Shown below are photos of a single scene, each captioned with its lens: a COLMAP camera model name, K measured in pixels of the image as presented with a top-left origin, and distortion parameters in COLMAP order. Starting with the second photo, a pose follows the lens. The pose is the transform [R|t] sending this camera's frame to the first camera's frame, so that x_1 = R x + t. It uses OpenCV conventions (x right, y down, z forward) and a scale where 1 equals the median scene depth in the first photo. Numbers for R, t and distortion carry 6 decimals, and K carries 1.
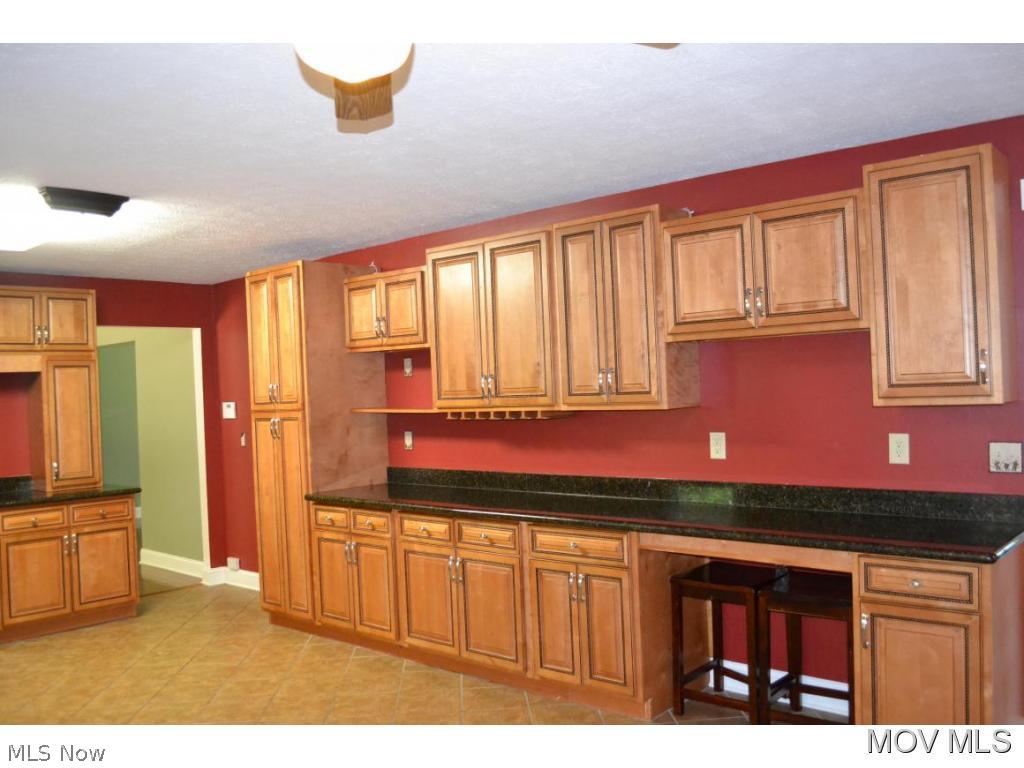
lens RADIAL K [[892.7, 0, 512.0], [0, 892.7, 384.0], [0, 0, 1]] dist [-0.056344, -0.006476]
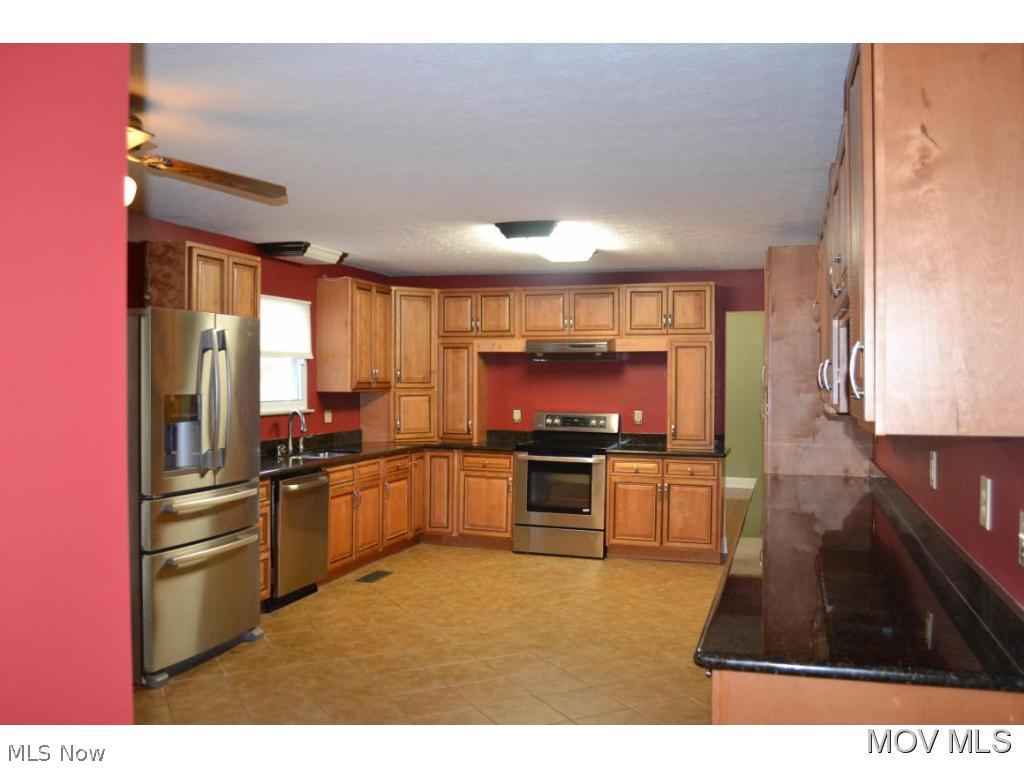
lens RADIAL K [[892.7, 0, 512.0], [0, 892.7, 384.0], [0, 0, 1]] dist [-0.056344, -0.006476]
pose [[0.407782, 0.044542, -0.911992, 0.548480], [-0.015488, 0.999003, 0.041867, -0.017469], [0.912948, -0.002948, 0.408065, 0.296278]]
